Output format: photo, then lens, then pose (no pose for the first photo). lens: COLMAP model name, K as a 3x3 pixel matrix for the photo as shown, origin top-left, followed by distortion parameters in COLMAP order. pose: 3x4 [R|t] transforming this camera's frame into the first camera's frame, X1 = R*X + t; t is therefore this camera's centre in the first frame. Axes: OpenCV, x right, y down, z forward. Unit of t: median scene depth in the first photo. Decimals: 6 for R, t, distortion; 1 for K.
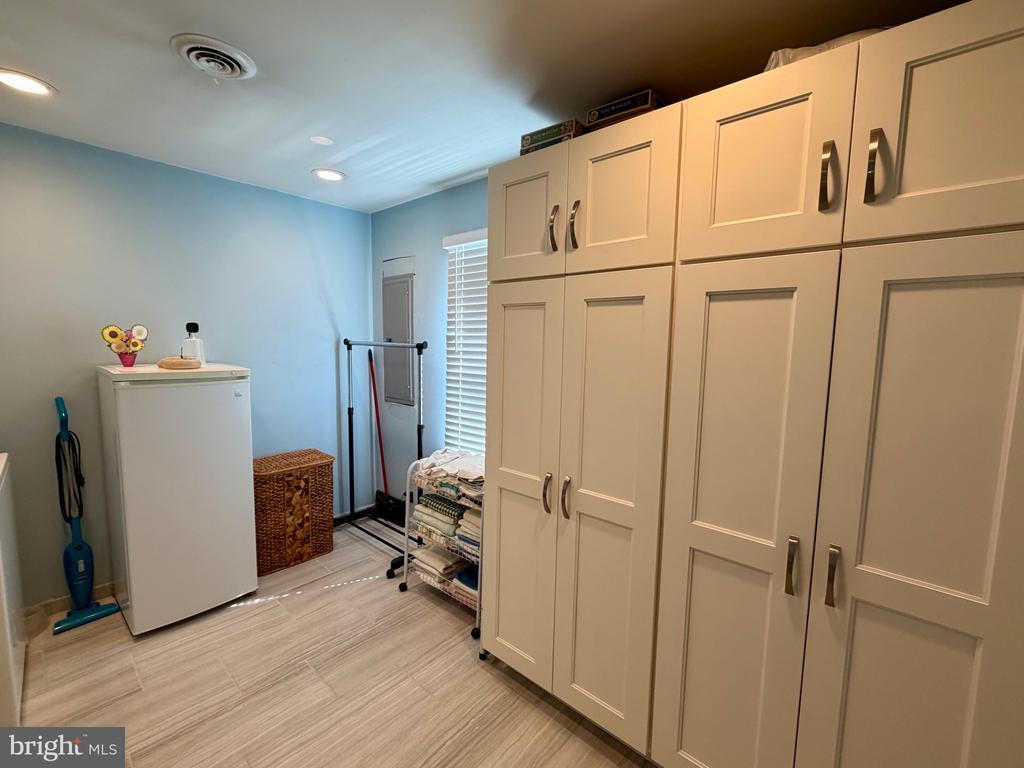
lens RADIAL K [[446.0, 0, 507.2], [0, 446.0, 384.7], [0, 0, 1]] dist [0.004343, 0.000346]
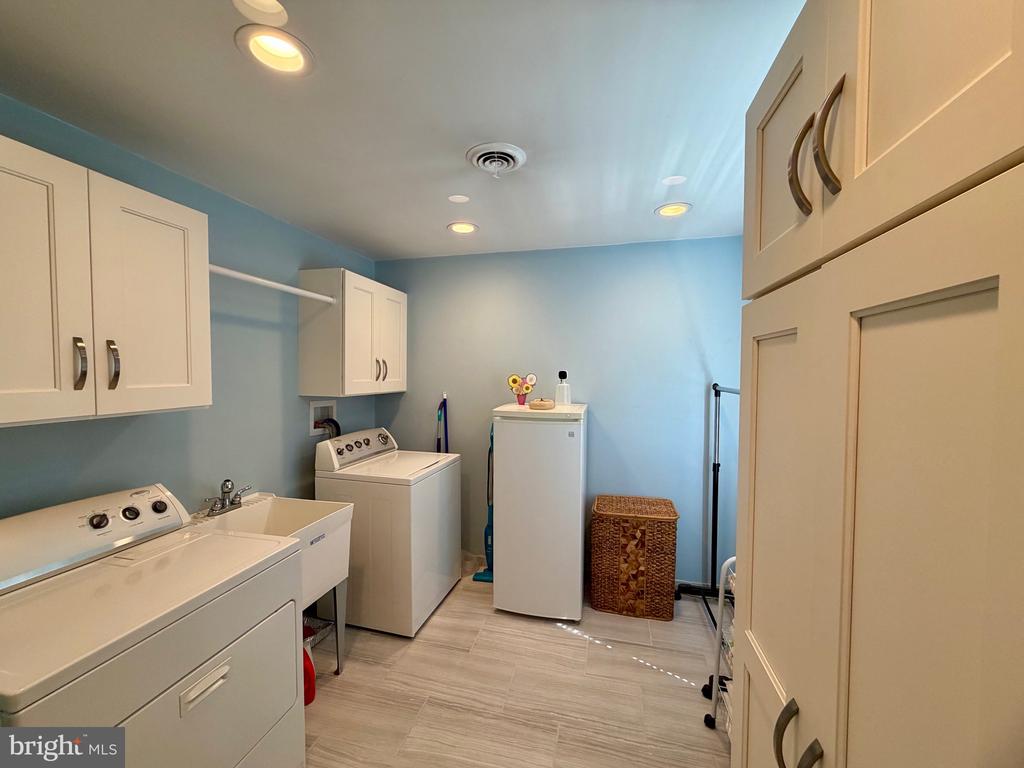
lens RADIAL K [[410.7, 0, 507.8], [0, 410.7, 385.6], [0, 0, 1]] dist [0.001185, 0.001722]
pose [[0.461574, 0.017277, -0.886933, 0.202369], [-0.086630, 0.995909, -0.025683, -0.053159], [0.882862, 0.088690, 0.461183, 0.329817]]
